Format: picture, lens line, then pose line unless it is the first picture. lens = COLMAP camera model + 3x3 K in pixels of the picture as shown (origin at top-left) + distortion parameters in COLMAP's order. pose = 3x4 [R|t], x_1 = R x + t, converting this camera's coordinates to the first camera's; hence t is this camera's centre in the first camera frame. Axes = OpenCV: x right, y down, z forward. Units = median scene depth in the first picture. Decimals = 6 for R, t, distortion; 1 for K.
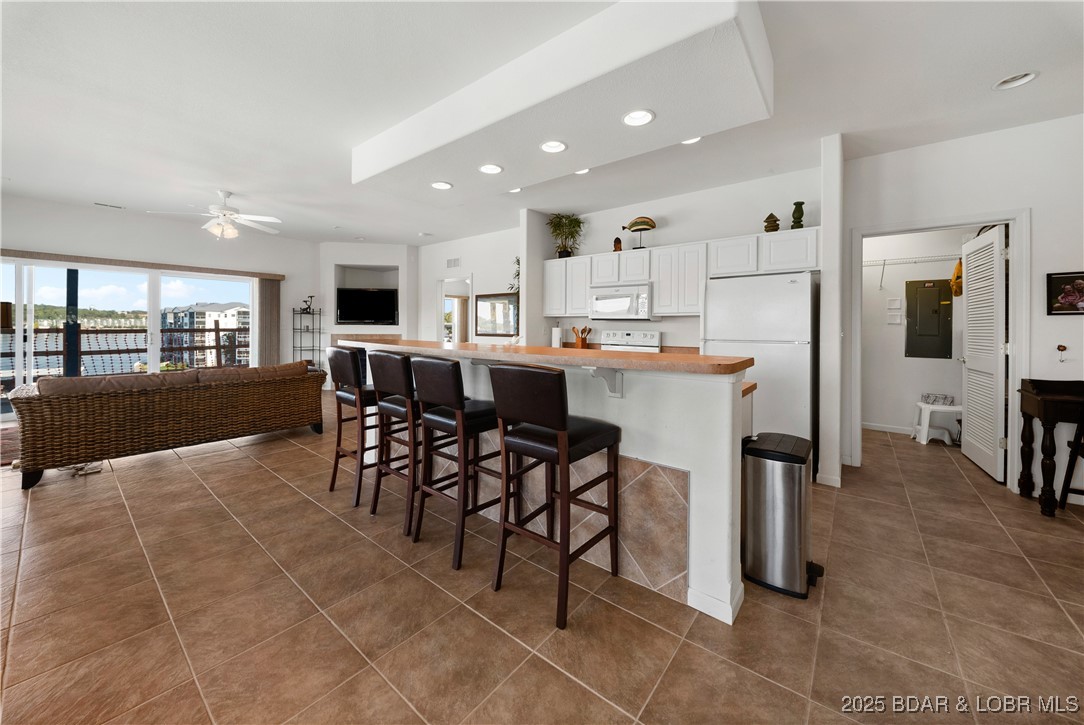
lens RADIAL K [[393.7, 0, 541.2], [0, 393.7, 326.6], [0, 0, 1]] dist [0.002958, -0.003490]
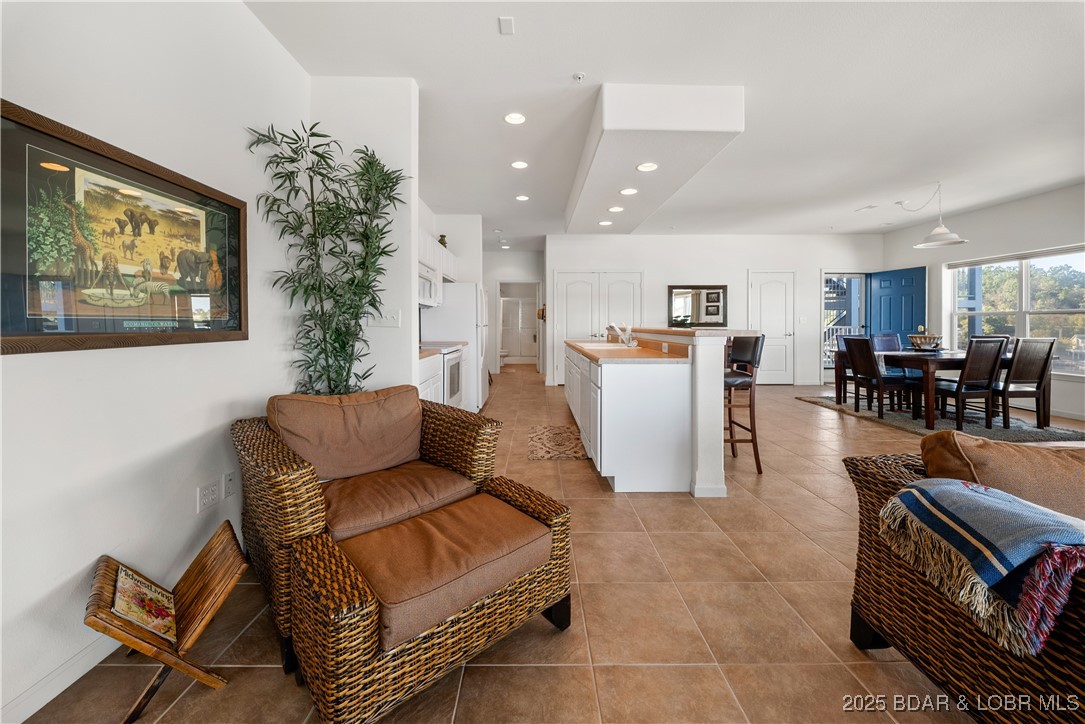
lens RADIAL K [[395.1, 0, 535.1], [0, 395.1, 325.6], [0, 0, 1]] dist [-0.008657, -0.000475]
pose [[-0.628200, -0.011585, 0.777966, -0.601201], [-0.005494, 0.999930, 0.010455, 0.012910], [-0.778033, 0.002294, -0.628220, 1.318717]]
